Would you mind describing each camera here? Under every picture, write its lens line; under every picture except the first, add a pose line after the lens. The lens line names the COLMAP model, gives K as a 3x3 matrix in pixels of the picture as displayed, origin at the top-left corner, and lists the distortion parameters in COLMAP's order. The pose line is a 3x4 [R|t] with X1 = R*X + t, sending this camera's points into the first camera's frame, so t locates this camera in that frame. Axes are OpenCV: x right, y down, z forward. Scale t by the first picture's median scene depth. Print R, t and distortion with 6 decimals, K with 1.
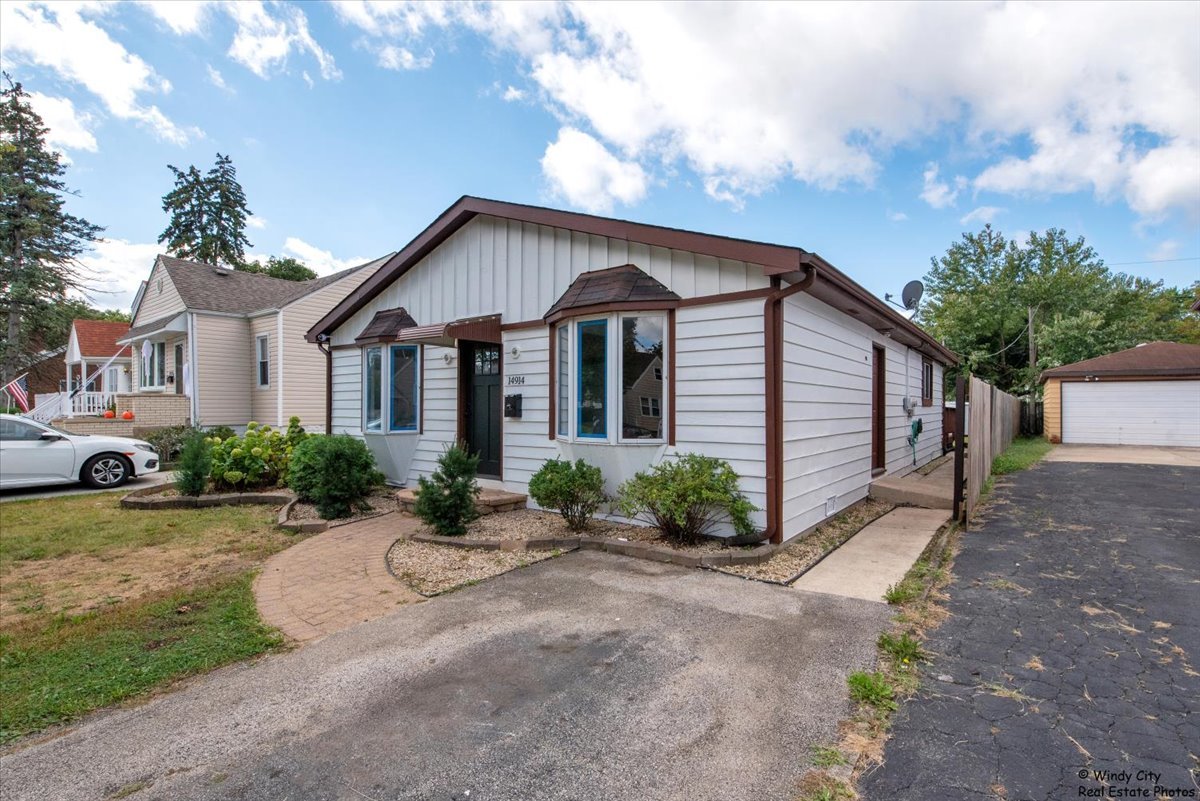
lens RADIAL K [[533.2, 0, 609.1], [0, 533.2, 403.4], [0, 0, 1]] dist [-0.004129, -0.000305]
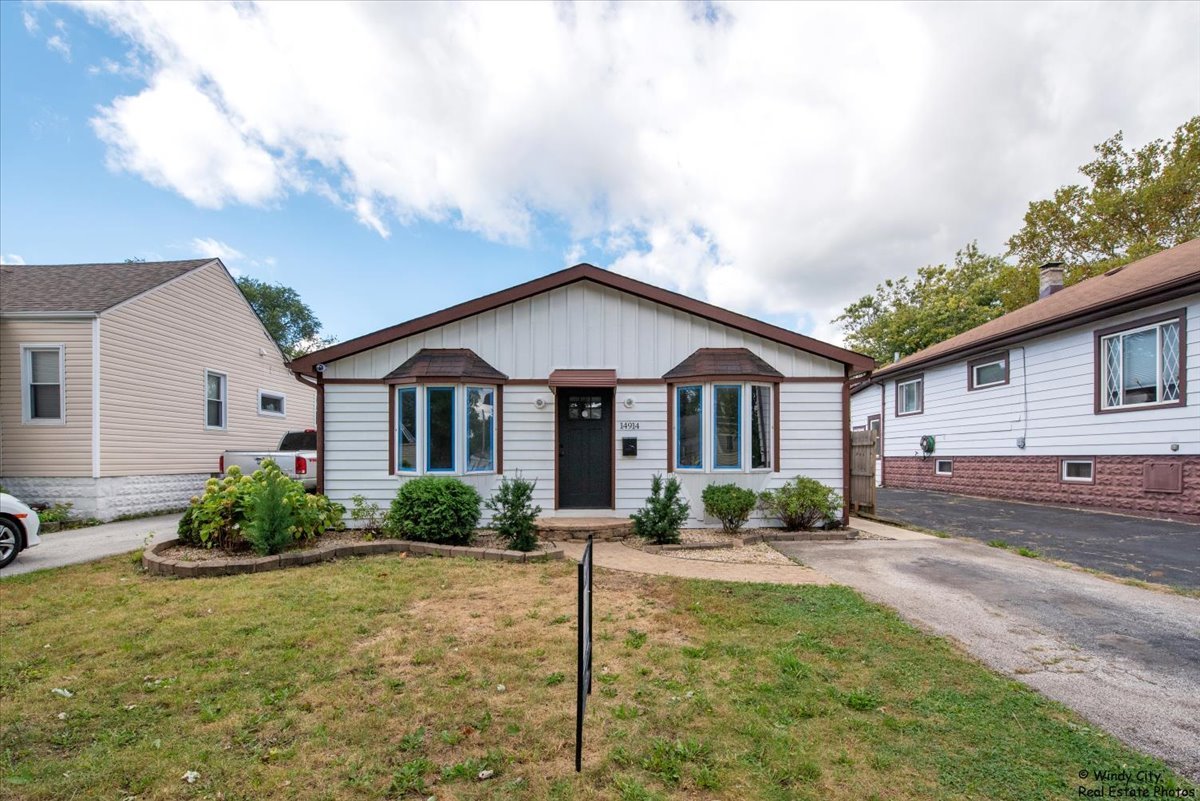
lens RADIAL K [[554.9, 0, 599.1], [0, 554.9, 444.8], [0, 0, 1]] dist [-0.024333, -0.000253]
pose [[0.823959, -0.000167, 0.566650, -0.946842], [-0.001922, 0.999993, 0.003089, -0.003045], [-0.566646, -0.003634, 0.823953, -0.008671]]
